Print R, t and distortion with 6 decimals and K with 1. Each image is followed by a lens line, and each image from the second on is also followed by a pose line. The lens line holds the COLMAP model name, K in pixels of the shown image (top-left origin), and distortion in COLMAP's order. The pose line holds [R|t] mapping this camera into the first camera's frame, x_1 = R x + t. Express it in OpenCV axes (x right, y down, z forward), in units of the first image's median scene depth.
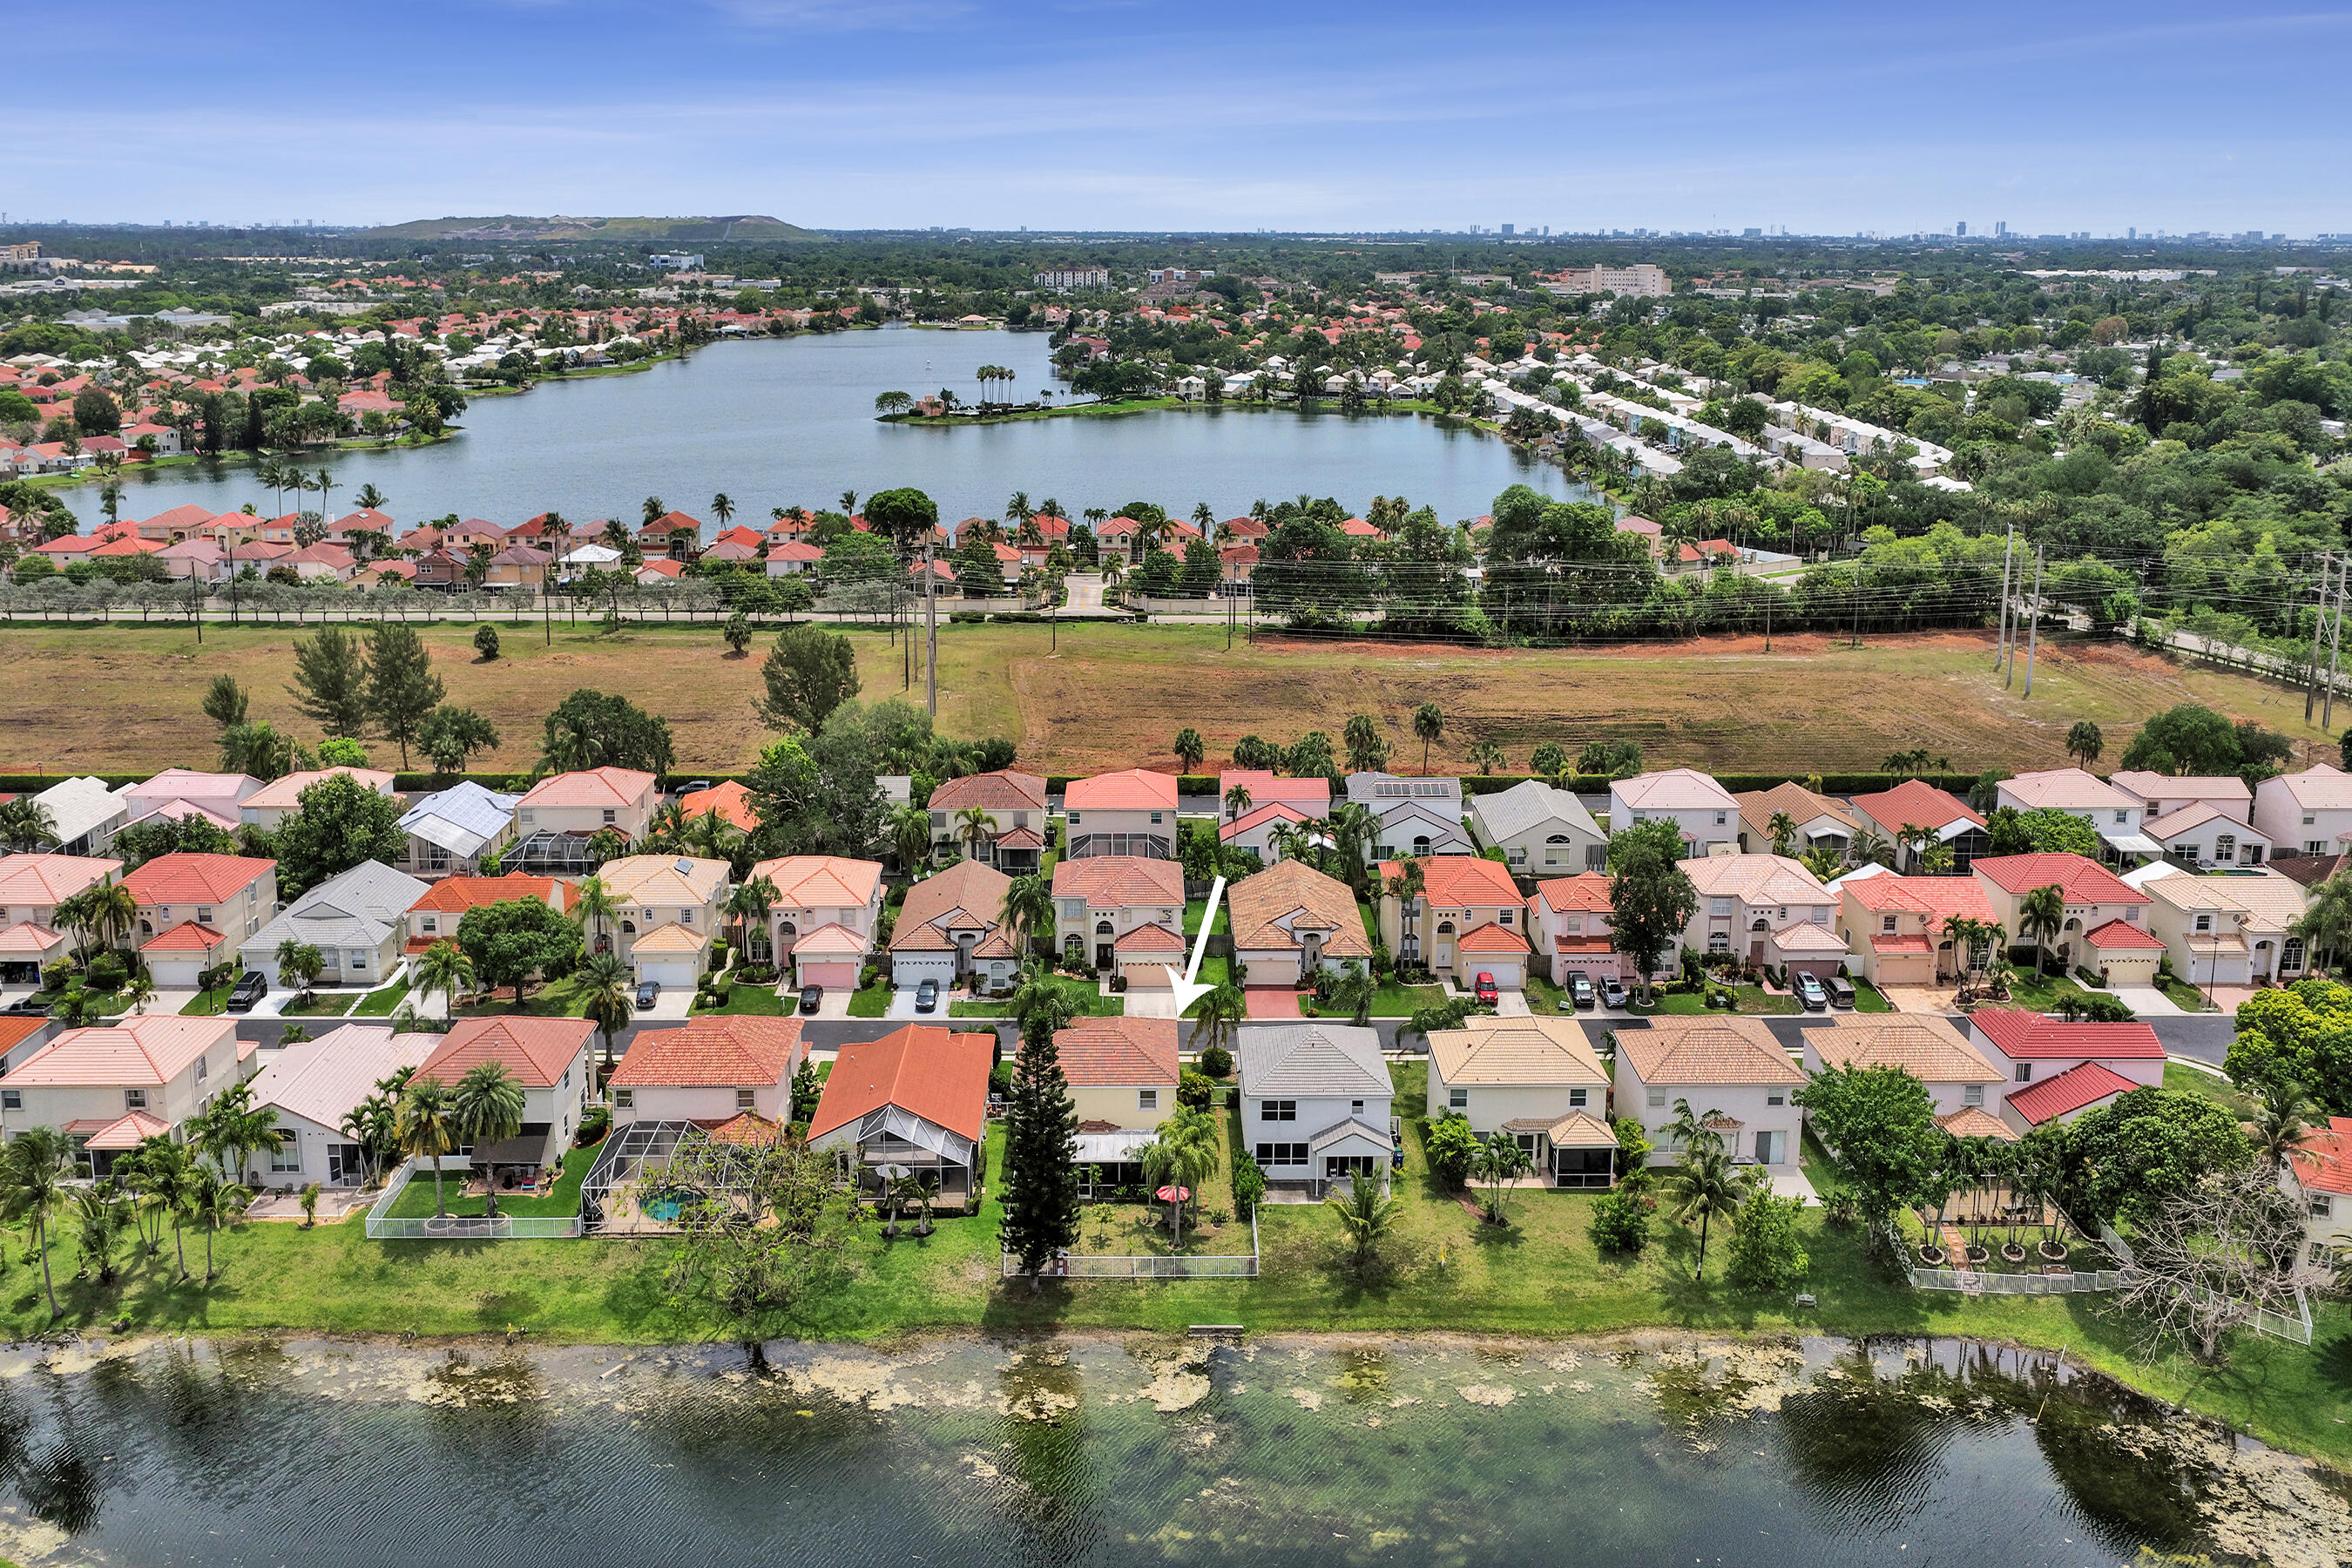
lens RADIAL K [[1868.4, 0, 1180.4], [0, 1868.4, 937.7], [0, 0, 1]] dist [-0.004843, 0.012548]
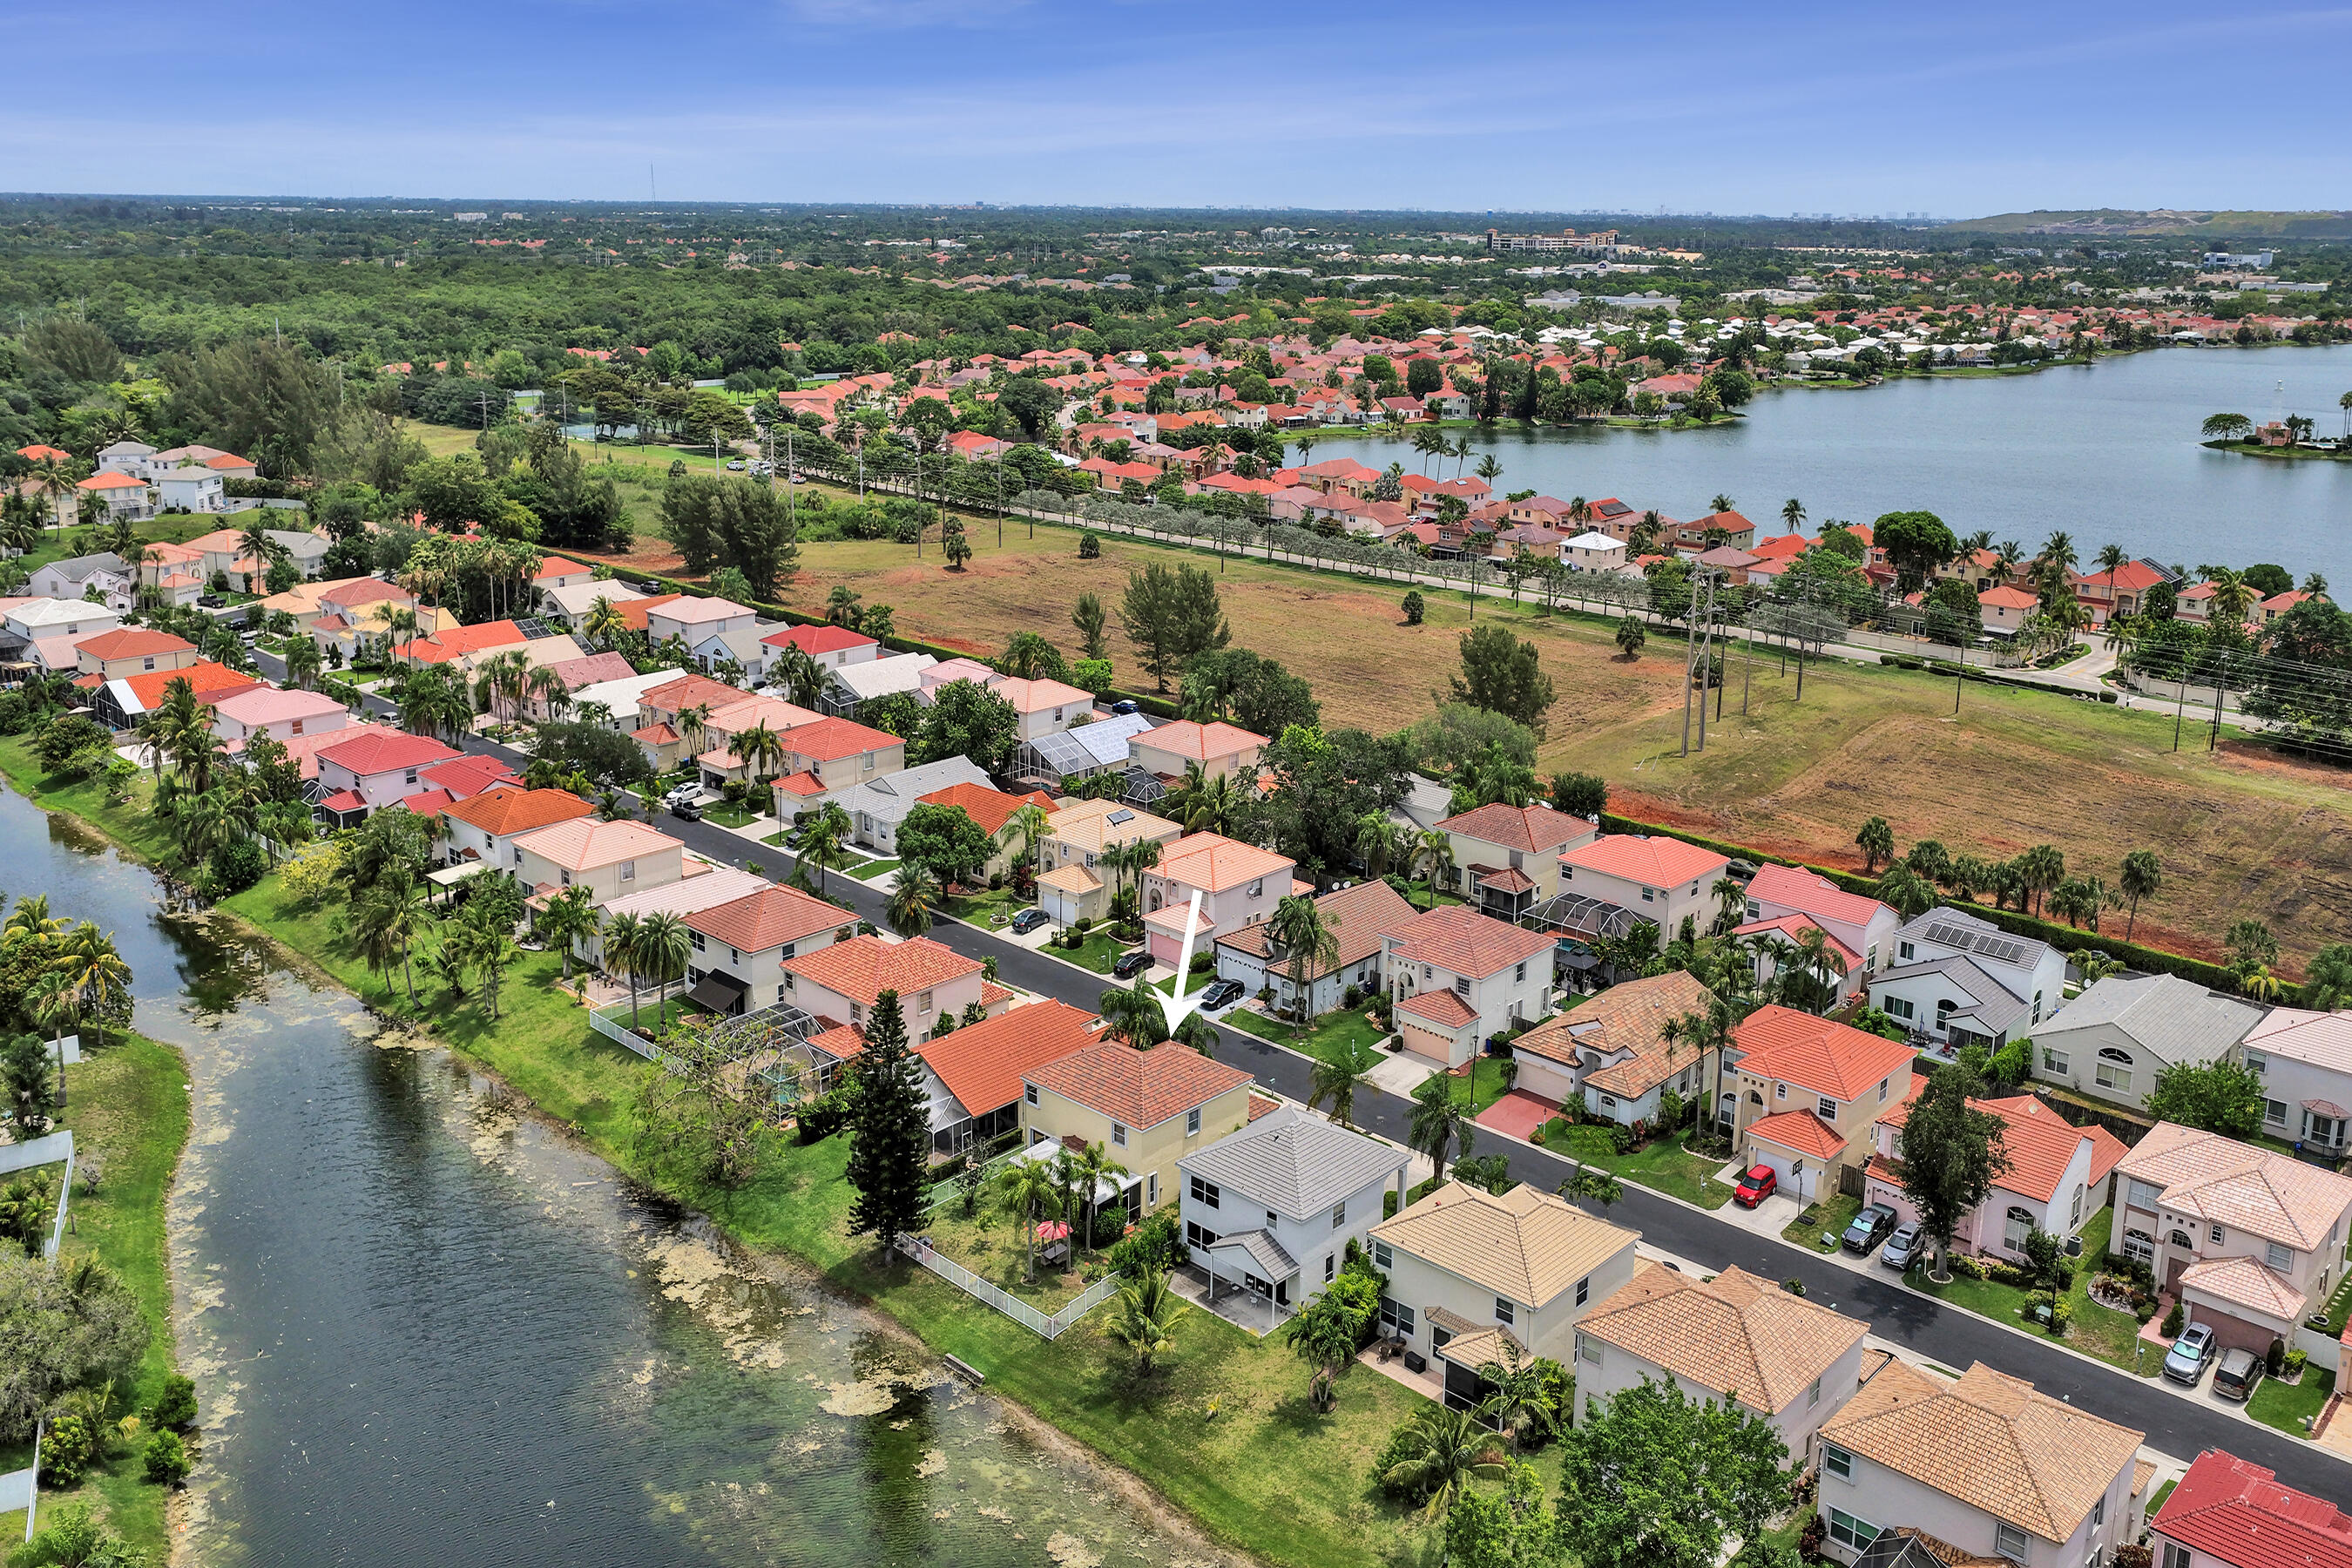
lens RADIAL K [[1893.9, 0, 1176.4], [0, 1893.9, 871.2], [0, 0, 1]] dist [-0.001262, 0.002232]
pose [[0.715249, 0.236037, -0.657804, 0.256067], [-0.257218, 0.964079, 0.066255, -0.047945], [0.649814, 0.121810, 0.750270, 0.121181]]
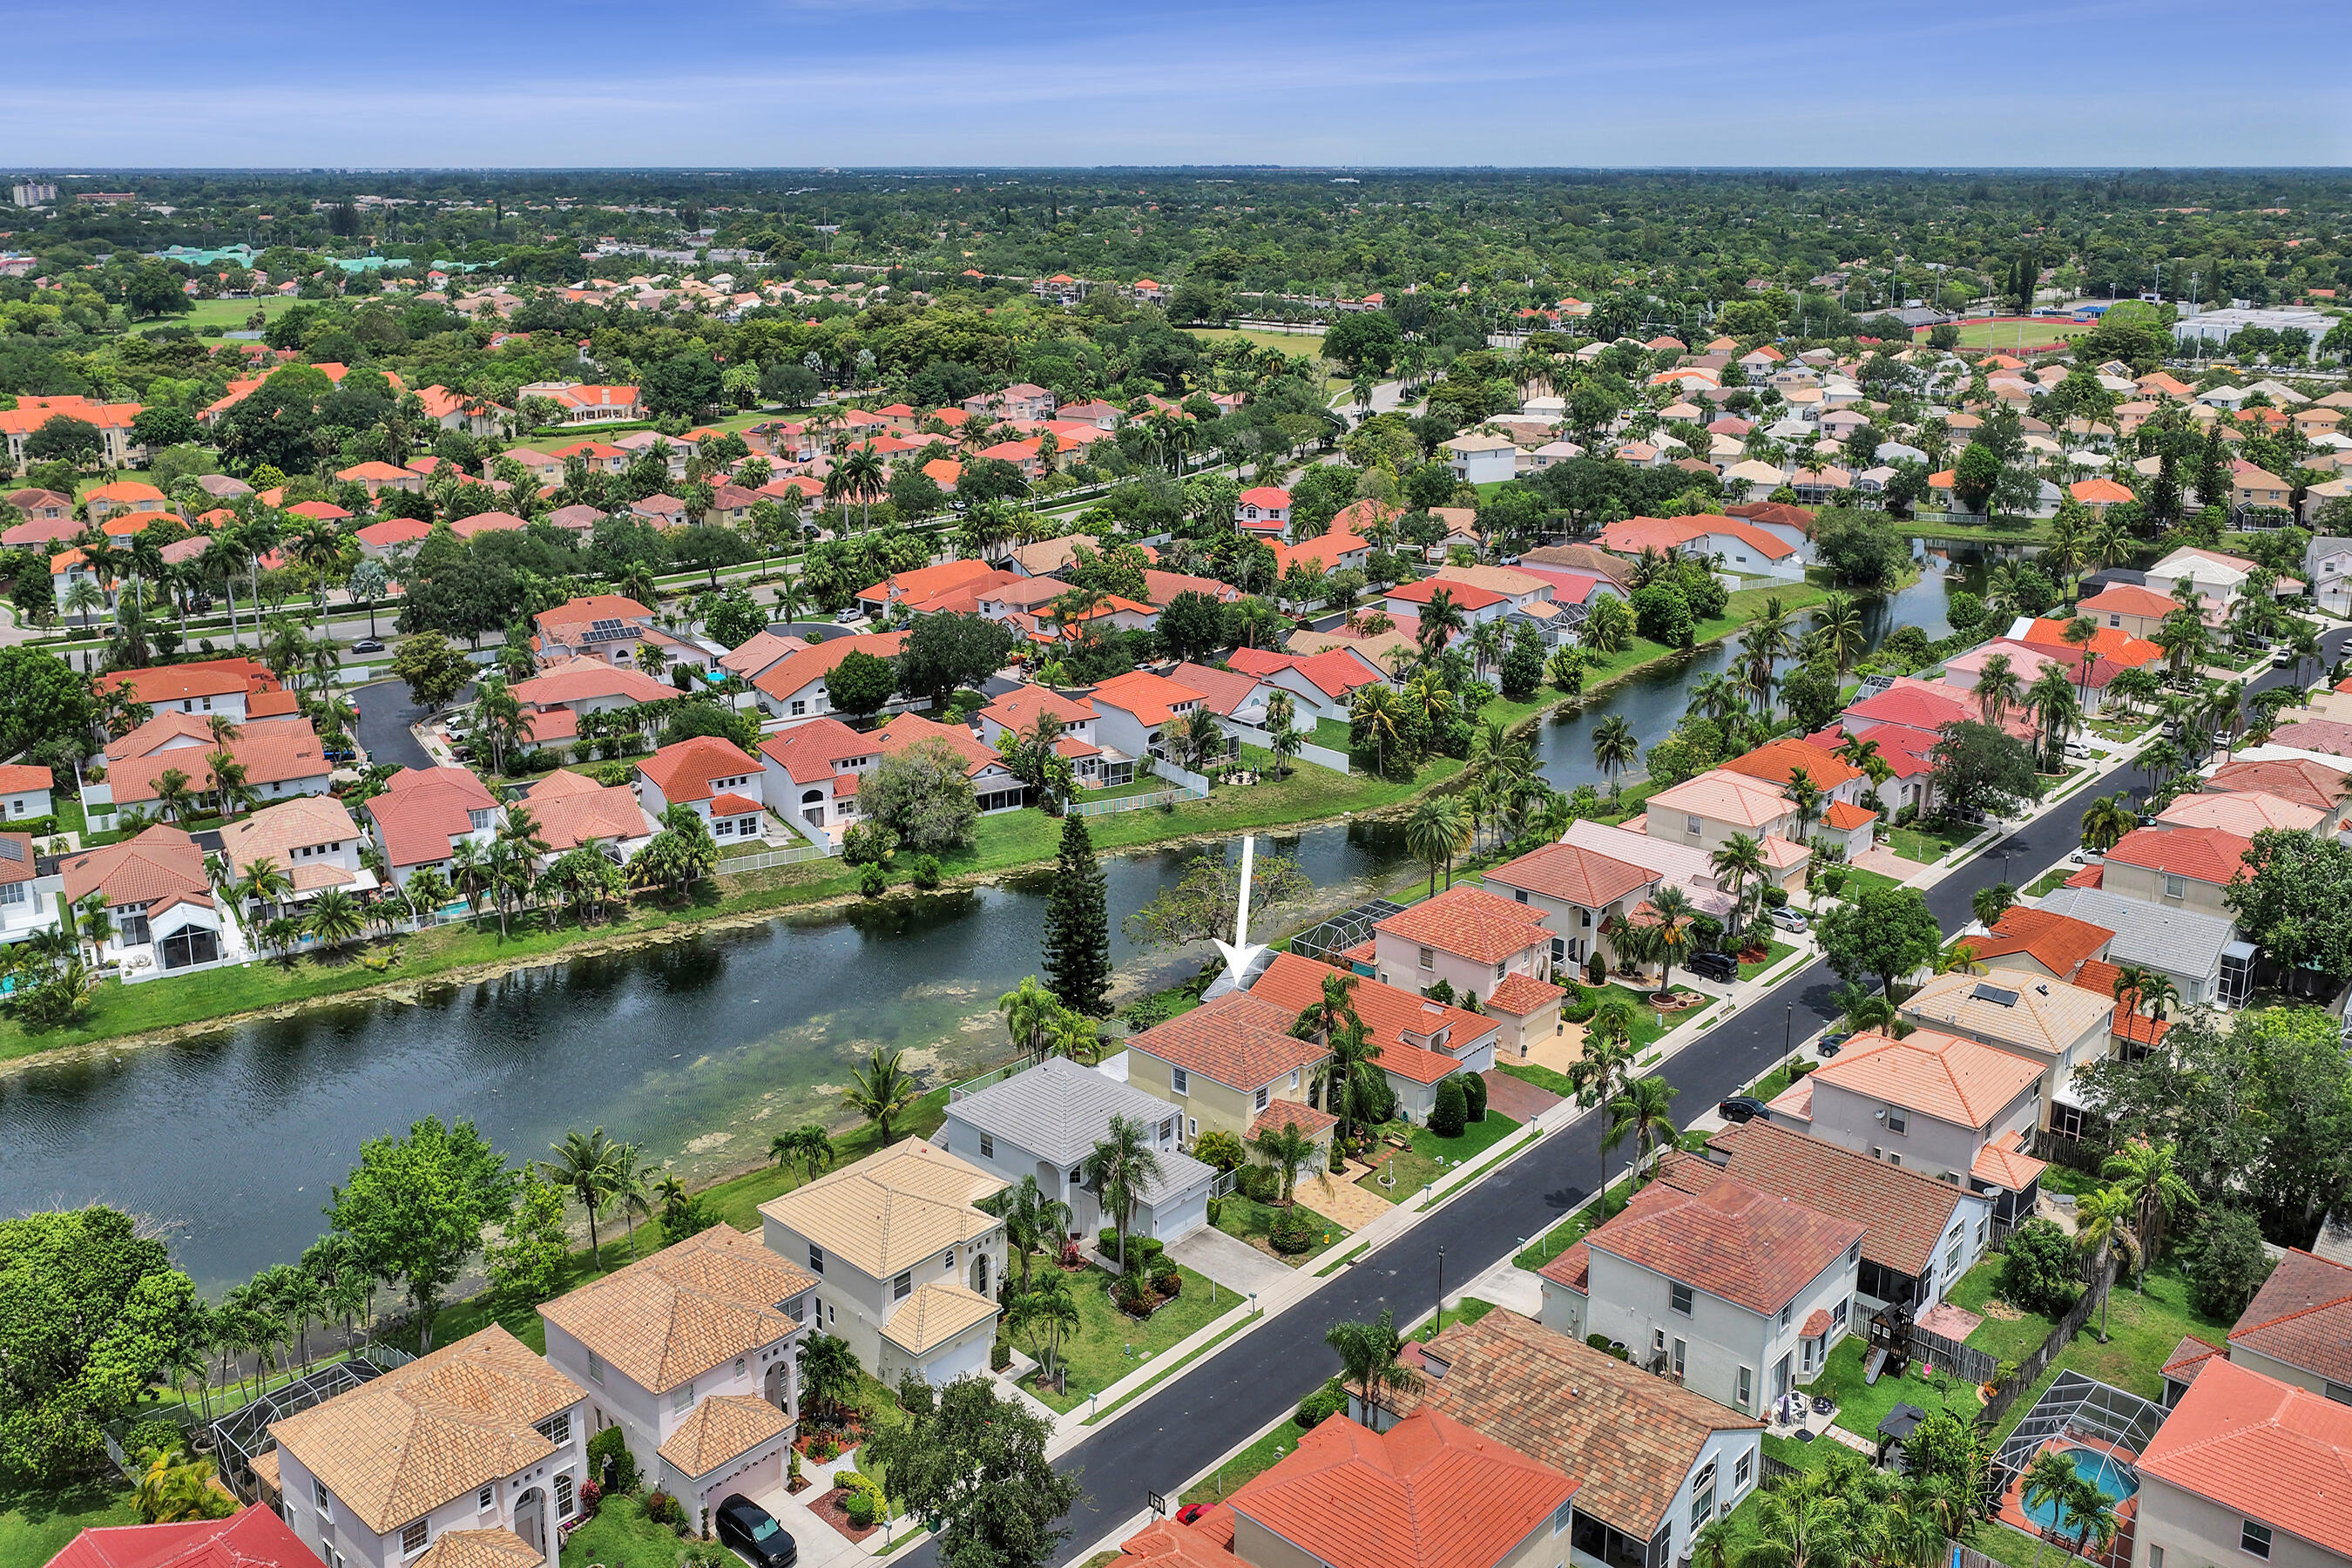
lens RADIAL K [[1913.9, 0, 1175.9], [0, 1913.9, 895.3], [0, 0, 1]] dist [0.000548, 0.005940]
pose [[-0.689972, 0.254960, -0.677446, 0.271385], [-0.262927, 0.783705, 0.562740, -0.234267], [0.674394, 0.566393, -0.473699, 0.615065]]
